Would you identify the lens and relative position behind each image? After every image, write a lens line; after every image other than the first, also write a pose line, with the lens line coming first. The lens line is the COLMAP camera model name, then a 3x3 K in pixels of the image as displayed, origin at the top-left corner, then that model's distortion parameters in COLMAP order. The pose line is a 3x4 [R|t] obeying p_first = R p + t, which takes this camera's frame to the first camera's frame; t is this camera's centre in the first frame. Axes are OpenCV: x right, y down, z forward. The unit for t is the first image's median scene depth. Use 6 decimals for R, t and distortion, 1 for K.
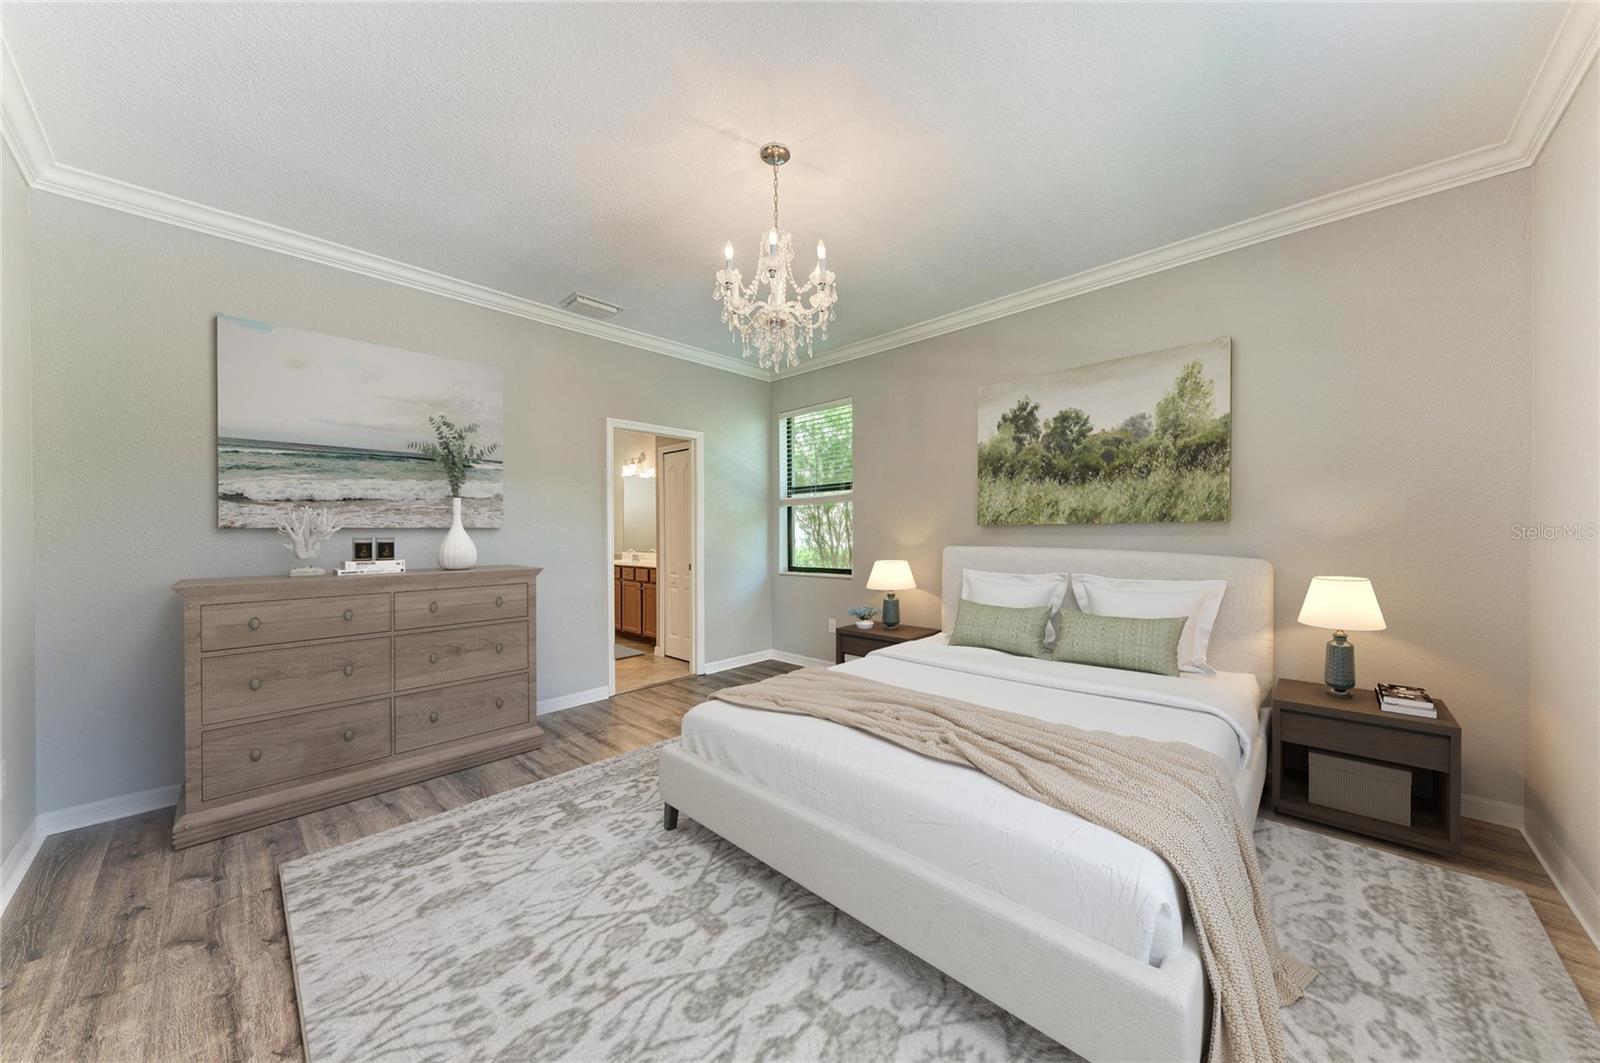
lens RADIAL K [[543.2, 0, 807.1], [0, 543.2, 532.7], [0, 0, 1]] dist [0.018900, -0.004442]
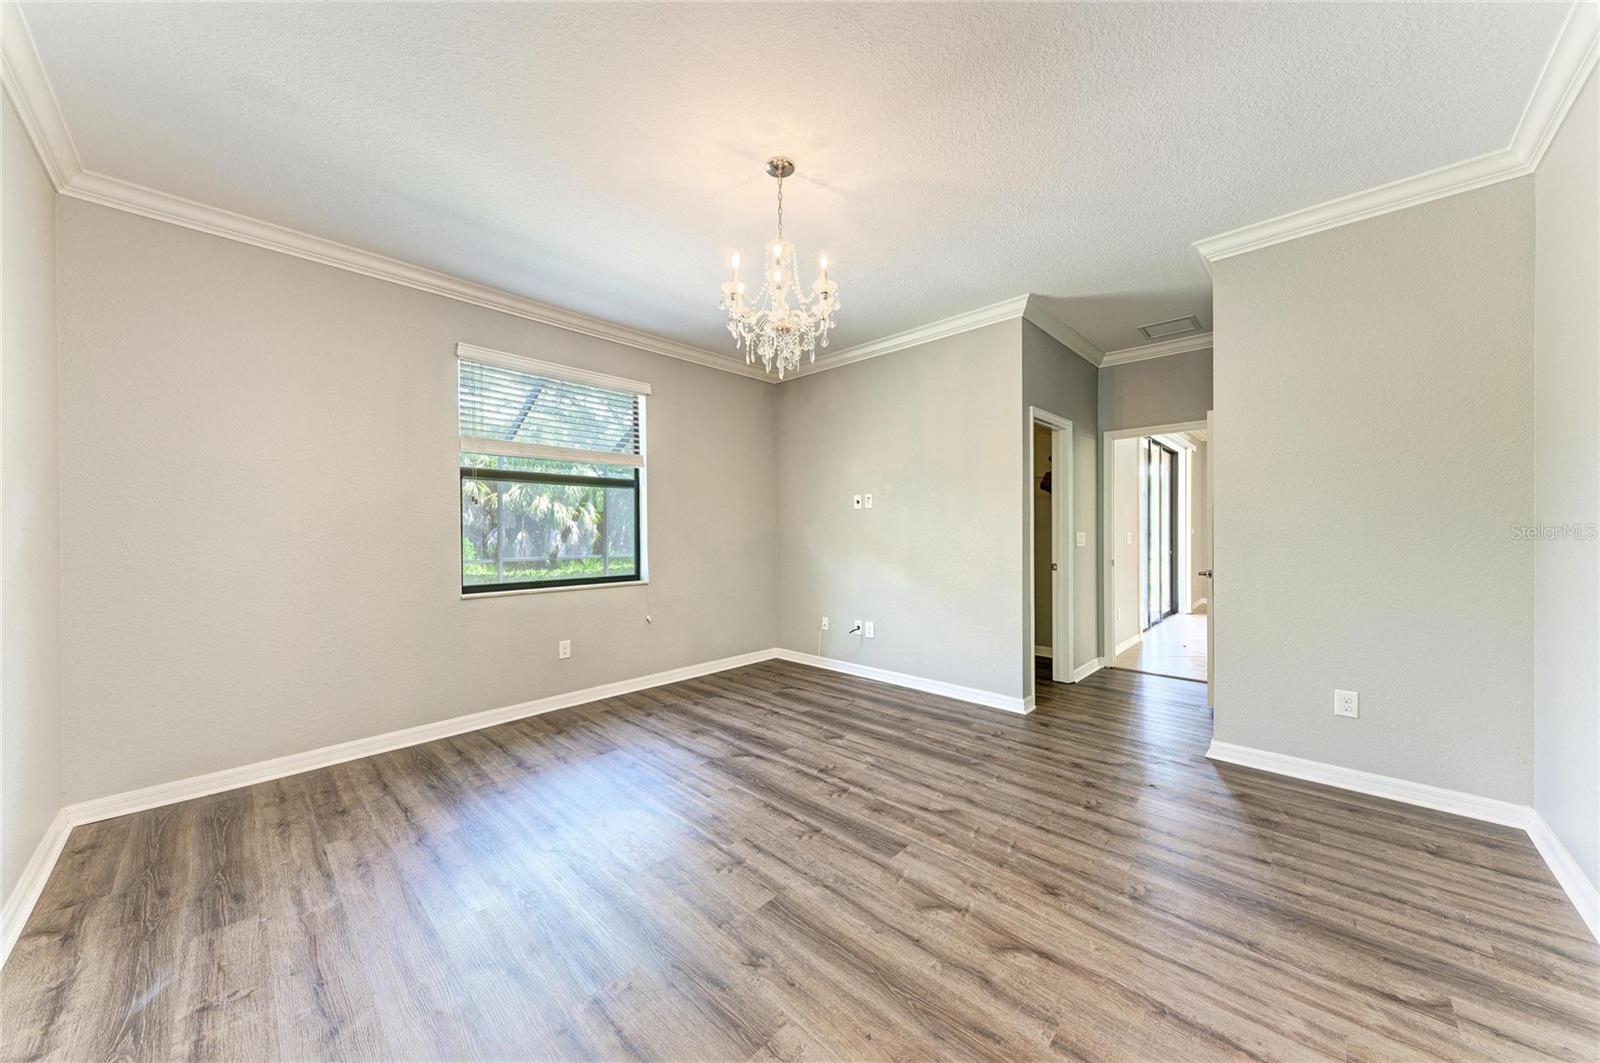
lens RADIAL K [[543.2, 0, 801.8], [0, 543.2, 533.1], [0, 0, 1]] dist [0.018900, -0.004442]
pose [[-0.999815, 0.007394, 0.017736, -0.074904], [0.007506, 0.999952, 0.006244, 0.001834], [-0.017689, 0.006376, -0.999823, 1.364053]]
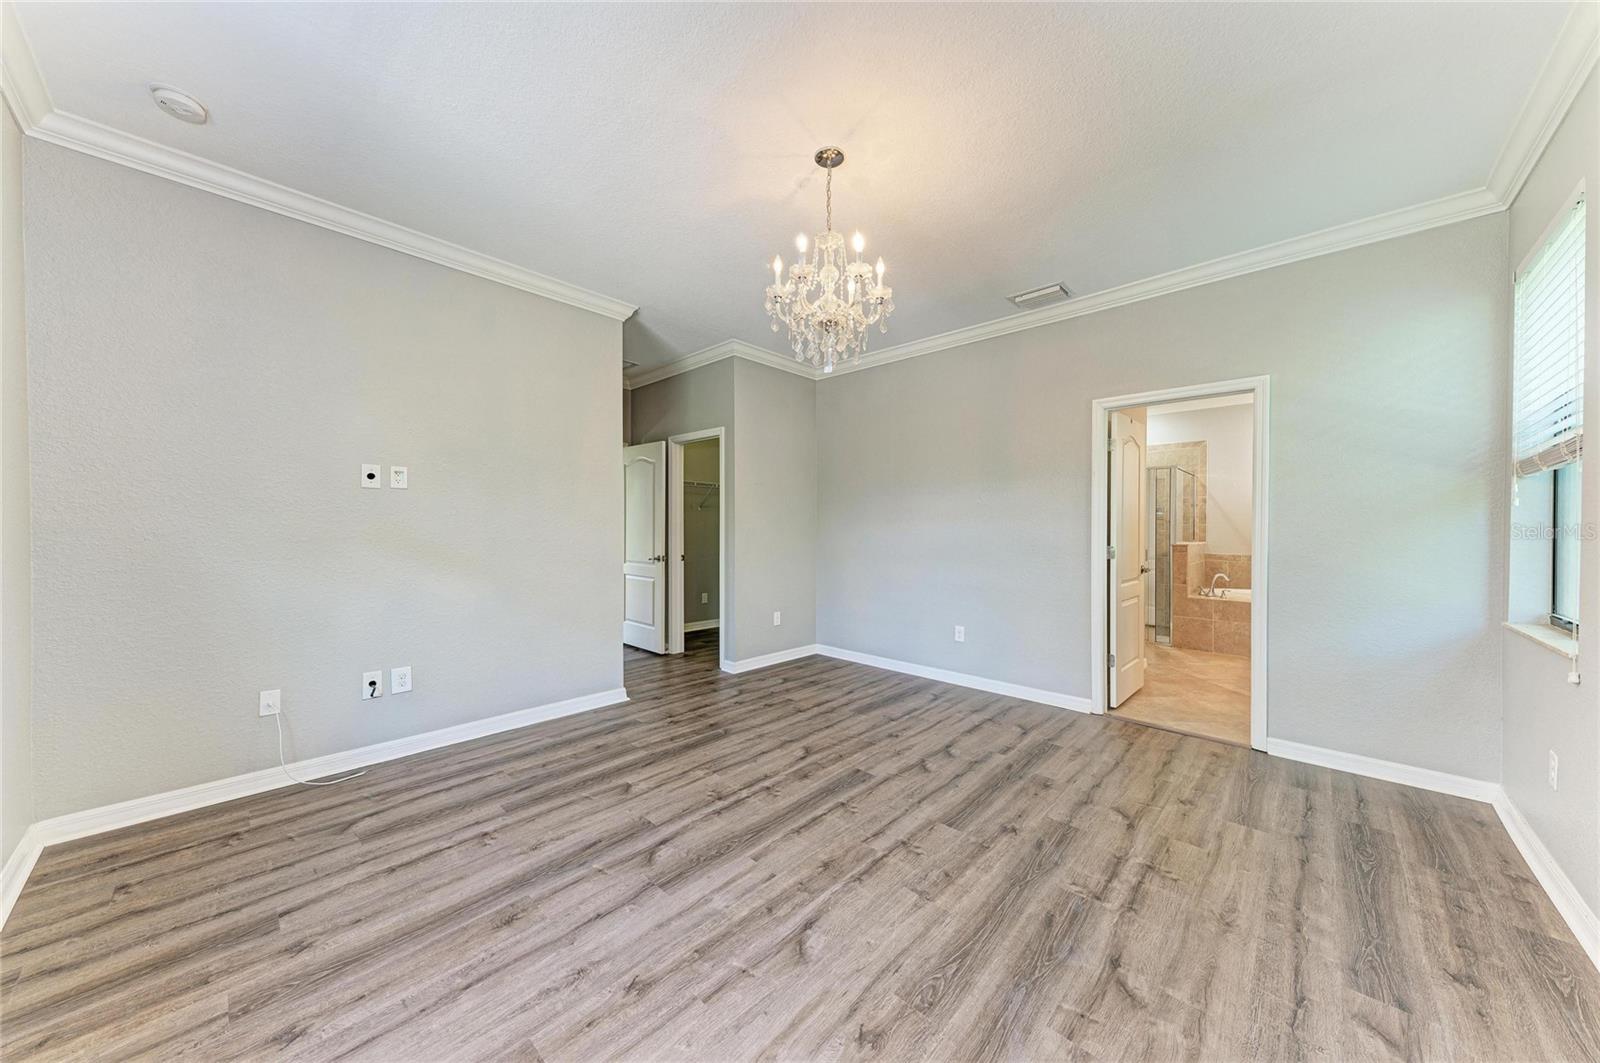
lens RADIAL K [[543.2, 0, 800.6], [0, 543.2, 527.3], [0, 0, 1]] dist [0.018900, -0.004442]
pose [[-0.004986, 0.001620, -0.999986, 0.647043], [-0.011904, 0.999928, 0.001679, 0.002186], [0.999917, 0.011912, -0.004966, 0.639778]]
